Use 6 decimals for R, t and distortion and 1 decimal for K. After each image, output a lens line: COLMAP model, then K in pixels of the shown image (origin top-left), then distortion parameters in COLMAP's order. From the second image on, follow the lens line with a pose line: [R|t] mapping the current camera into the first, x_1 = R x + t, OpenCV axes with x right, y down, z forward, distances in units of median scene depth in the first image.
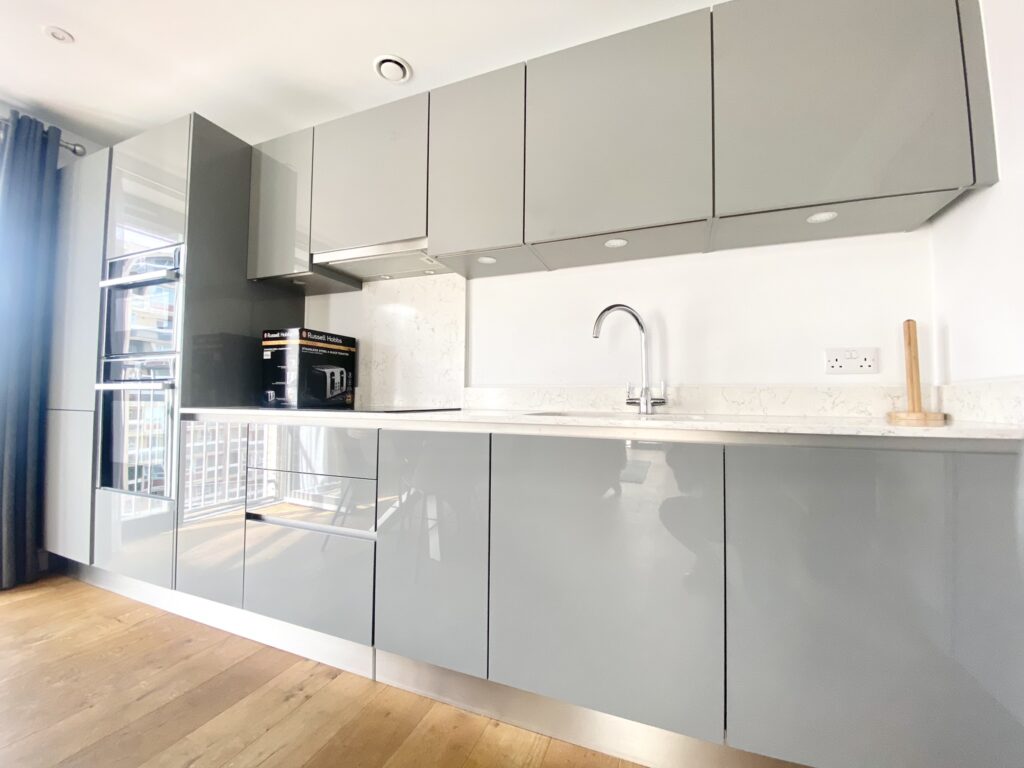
lens RADIAL K [[419.6, 0, 513.9], [0, 419.6, 385.6], [0, 0, 1]] dist [0.040552, -0.029951]
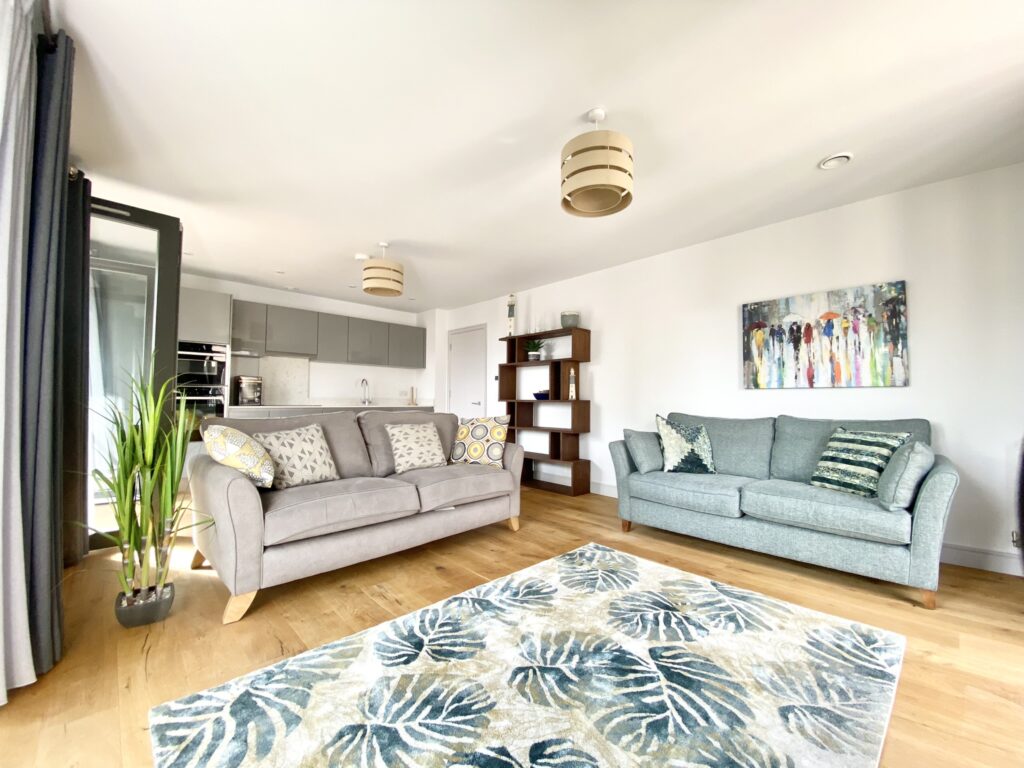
lens RADIAL K [[419.6, 0, 513.9], [0, 419.6, 385.6], [0, 0, 1]] dist [0.040552, -0.029951]
pose [[0.405972, 0.026044, 0.913514, -2.444695], [-0.035556, 0.999287, -0.012688, -0.104432], [-0.913194, -0.027330, 0.406608, -1.683653]]
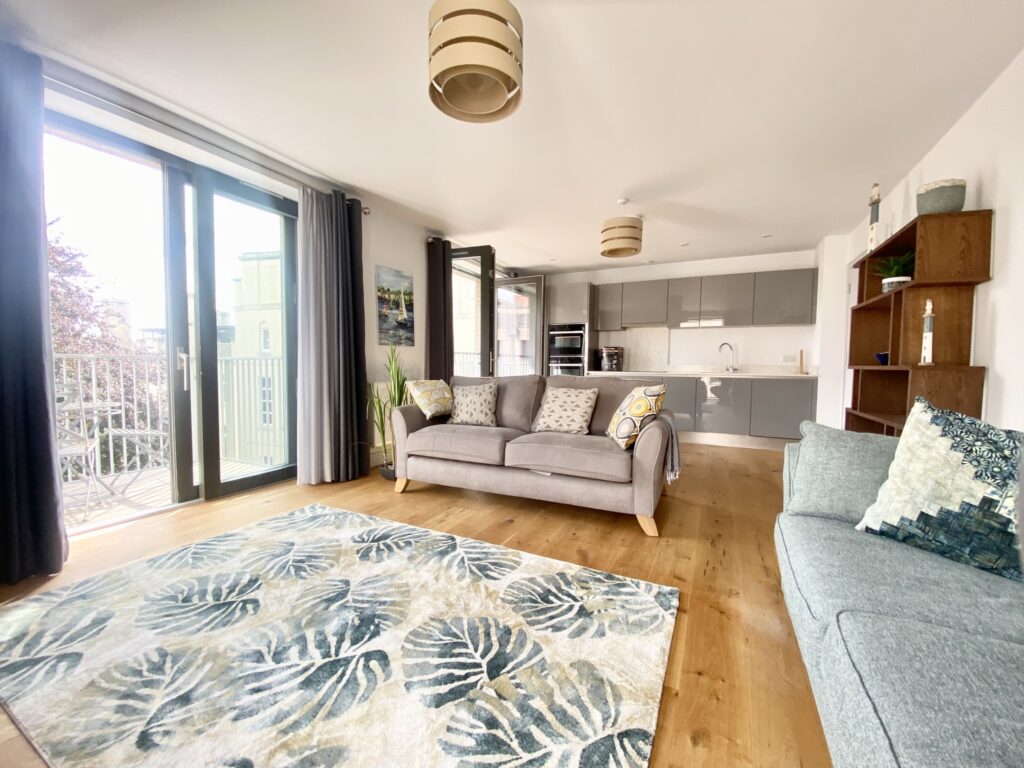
lens RADIAL K [[419.6, 0, 513.9], [0, 419.6, 385.6], [0, 0, 1]] dist [0.040552, -0.029951]
pose [[0.996362, 0.005640, -0.085035, -1.055929], [0.001414, 0.996577, 0.082659, -0.106710], [0.085210, -0.082478, 0.992943, -2.362515]]
